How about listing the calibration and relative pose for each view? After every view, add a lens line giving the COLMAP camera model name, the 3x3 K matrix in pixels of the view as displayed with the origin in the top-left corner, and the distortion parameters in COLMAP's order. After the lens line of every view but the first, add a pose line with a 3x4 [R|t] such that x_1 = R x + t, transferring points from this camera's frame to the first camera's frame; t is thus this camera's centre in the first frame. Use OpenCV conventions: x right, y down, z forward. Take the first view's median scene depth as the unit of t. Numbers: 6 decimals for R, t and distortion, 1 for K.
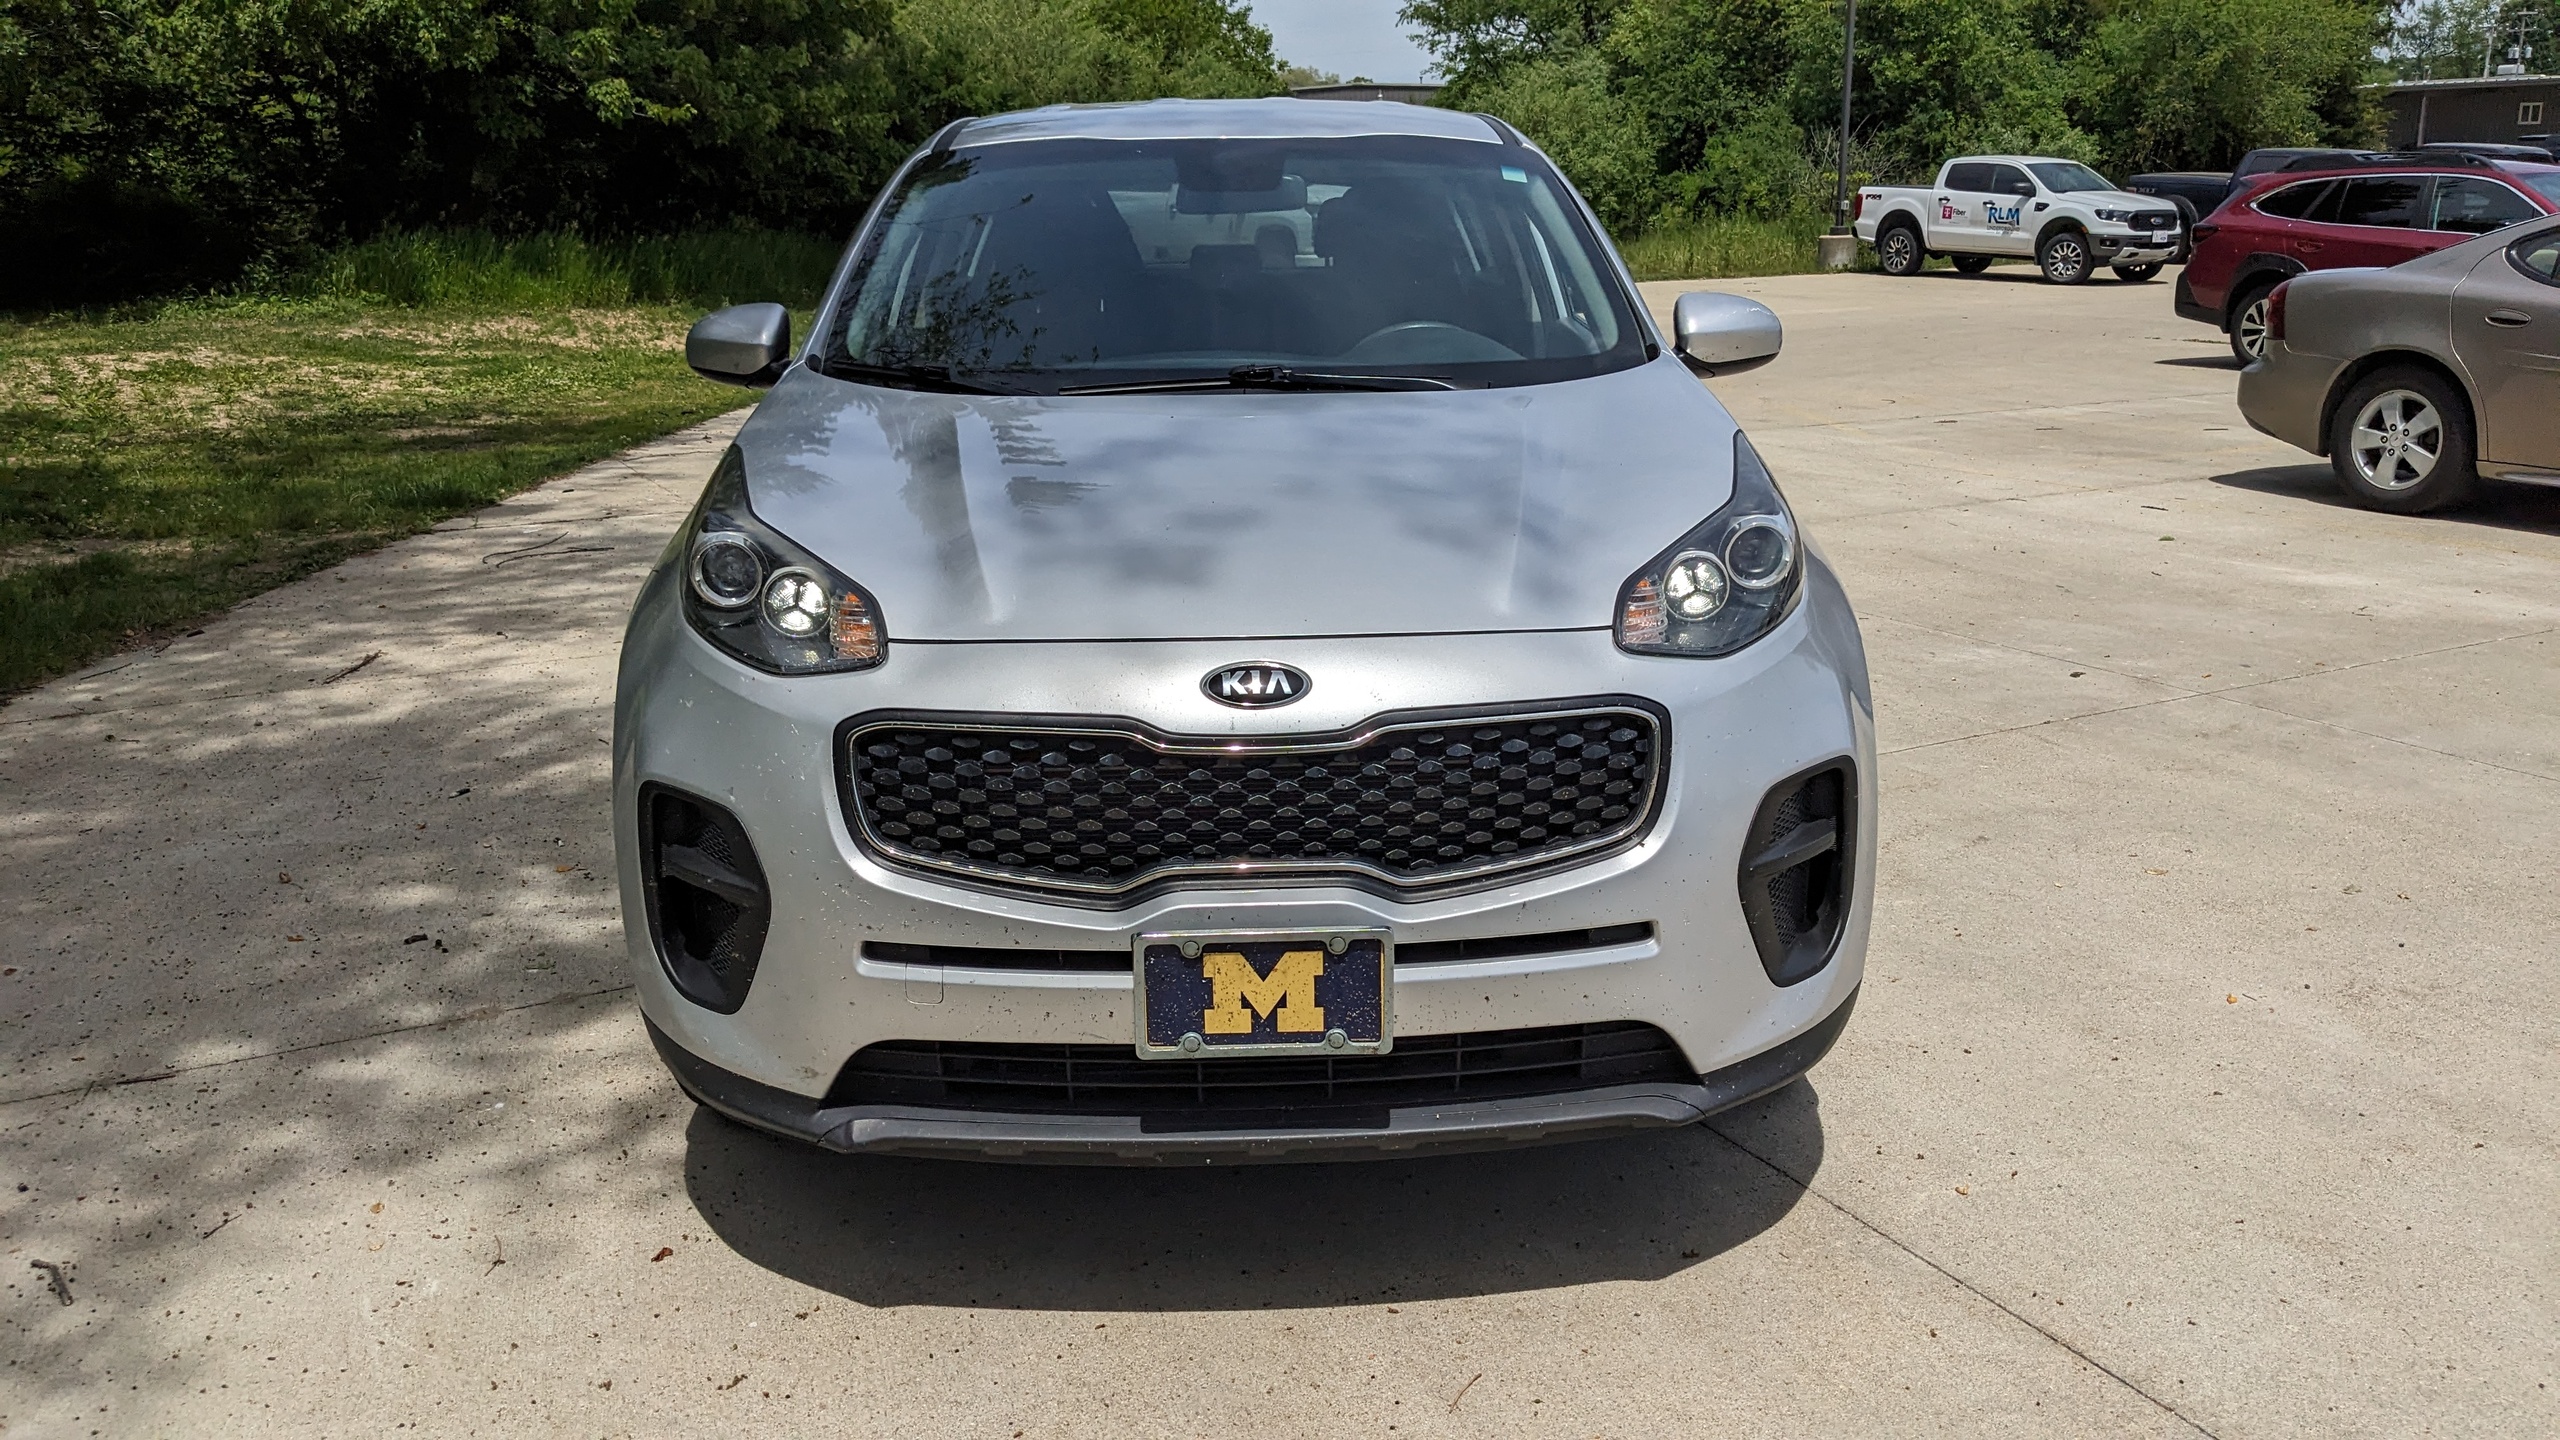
lens RADIAL K [[2044.2, 0, 1246.9], [0, 2044.2, 727.1], [0, 0, 1]] dist [0.032312, -0.047771]
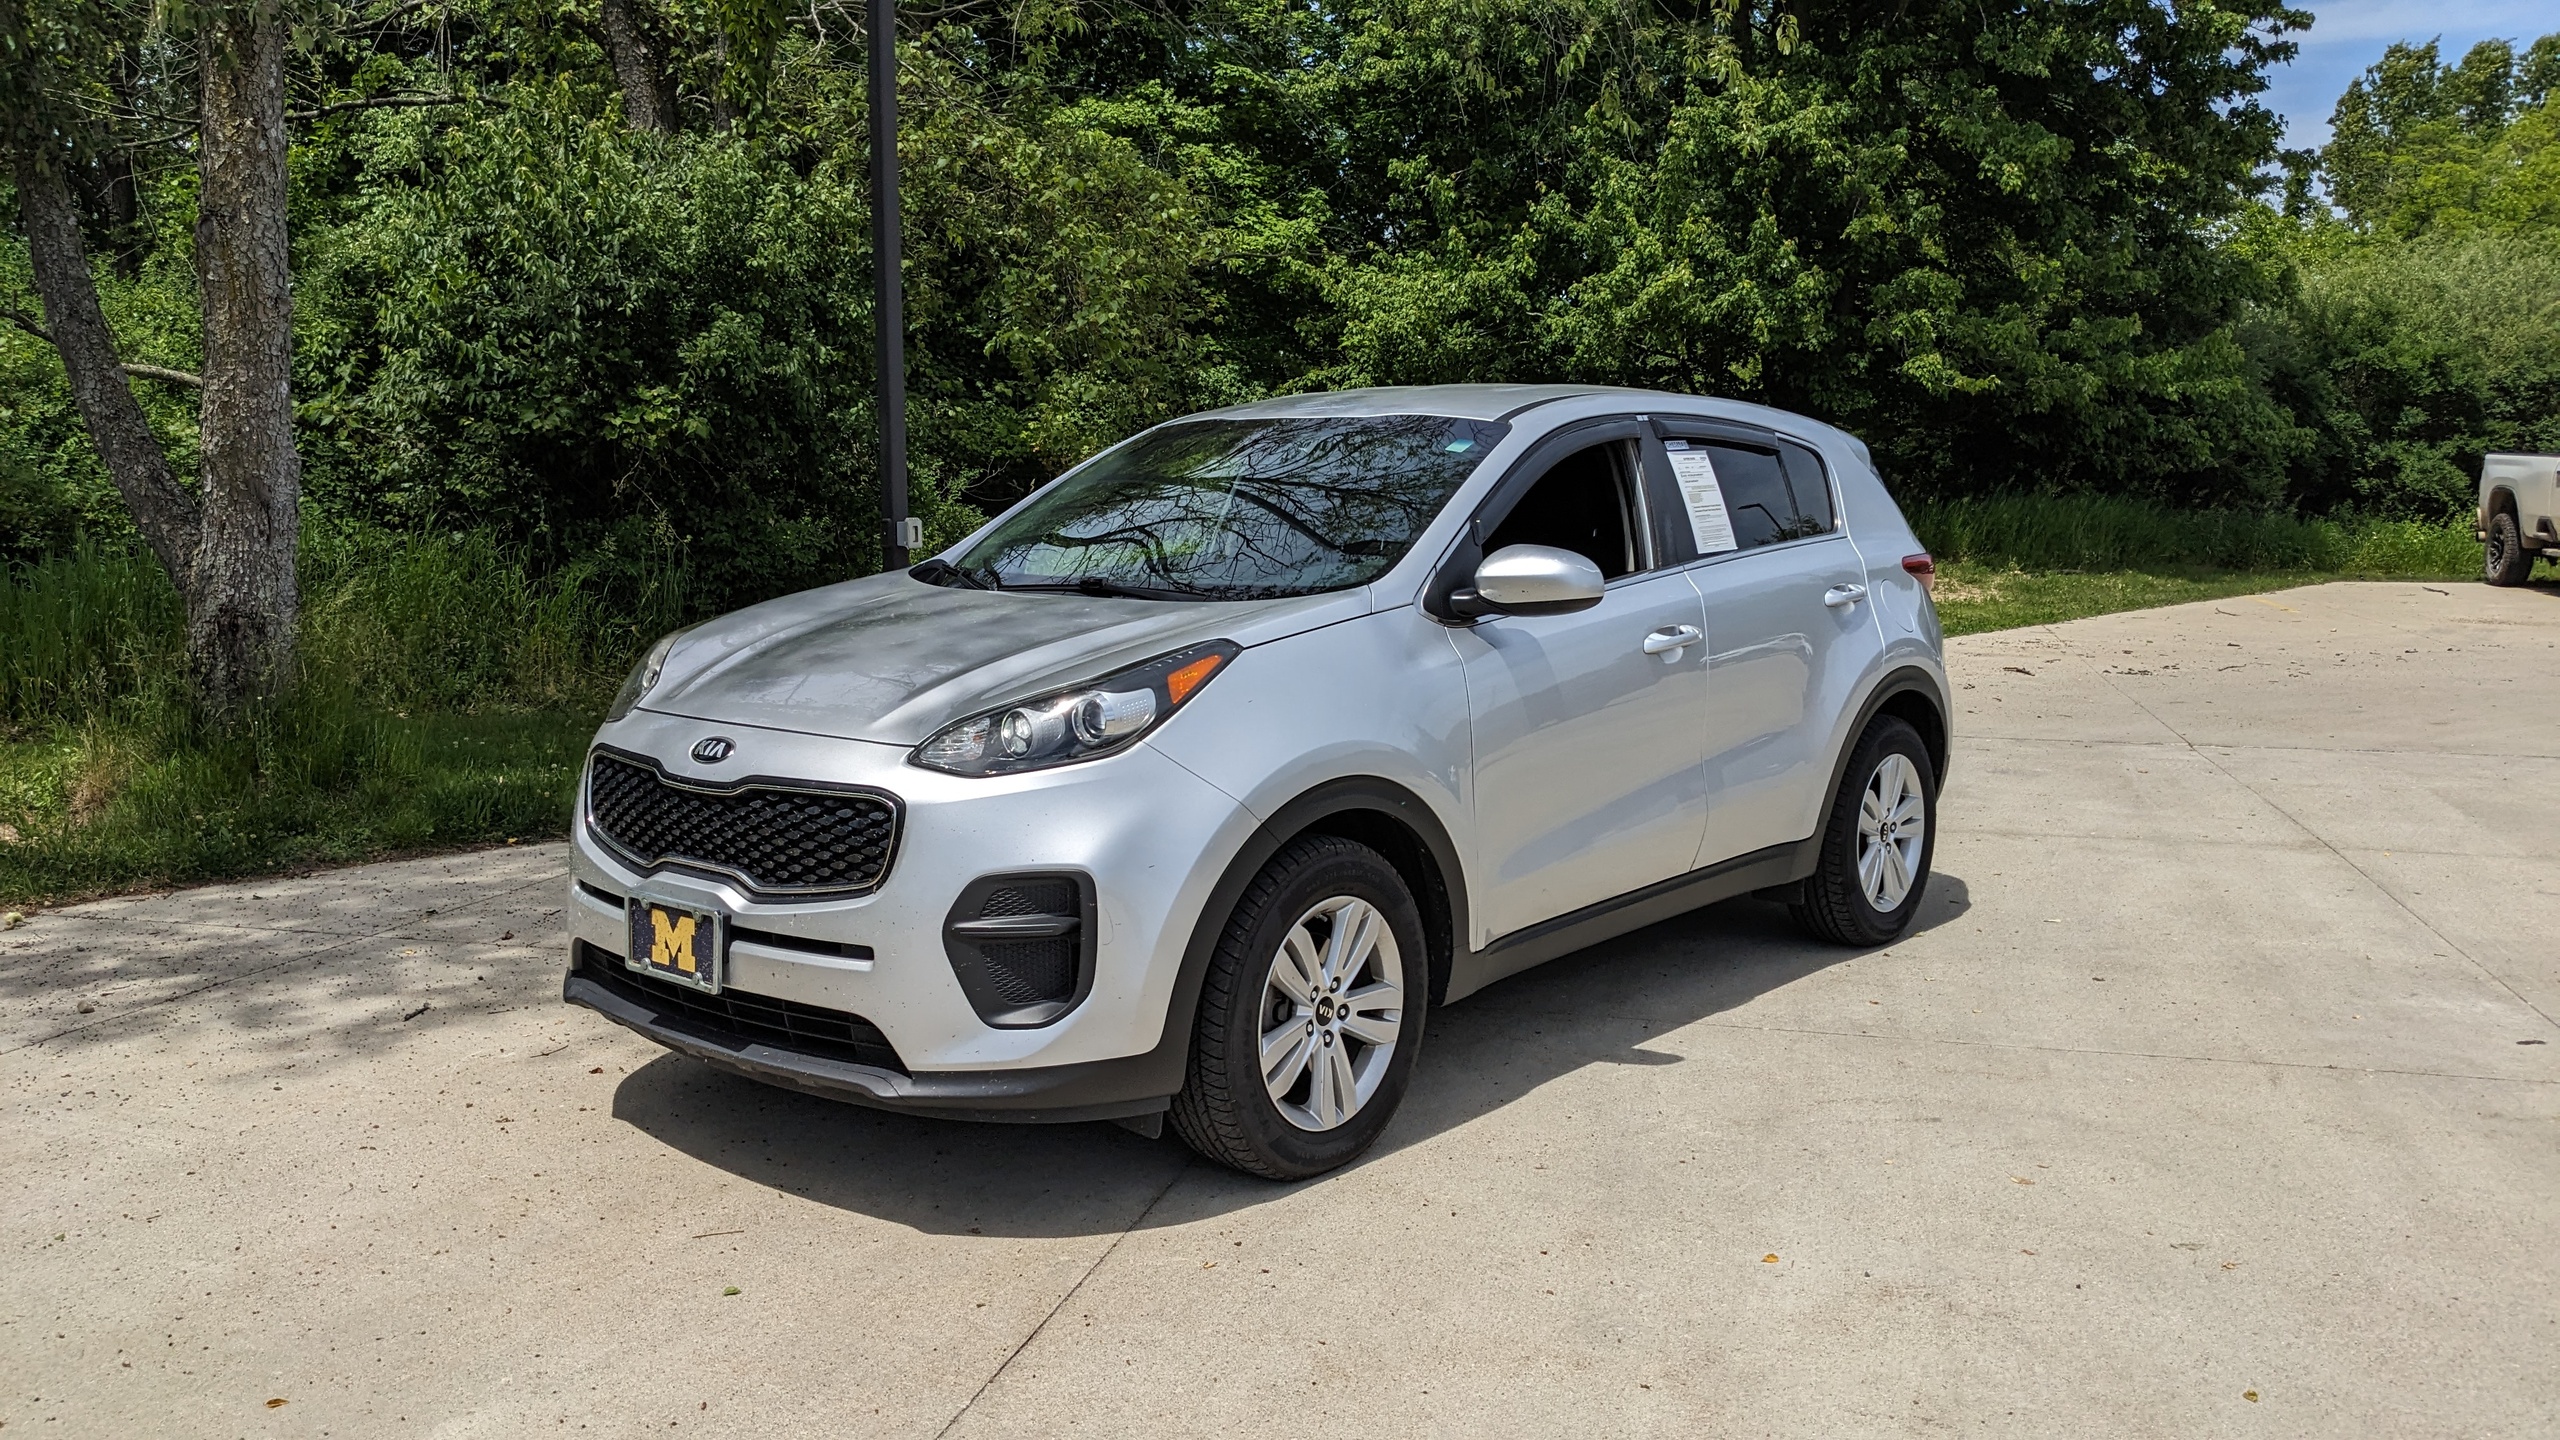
lens RADIAL K [[2044.2, 0, 1225.6], [0, 2044.2, 694.2], [0, 0, 1]] dist [0.032312, -0.047771]
pose [[0.719544, 0.087102, -0.688963, 1.402029], [-0.182315, 0.980996, -0.066386, -0.030477], [0.670087, 0.173376, 0.721750, 0.105908]]
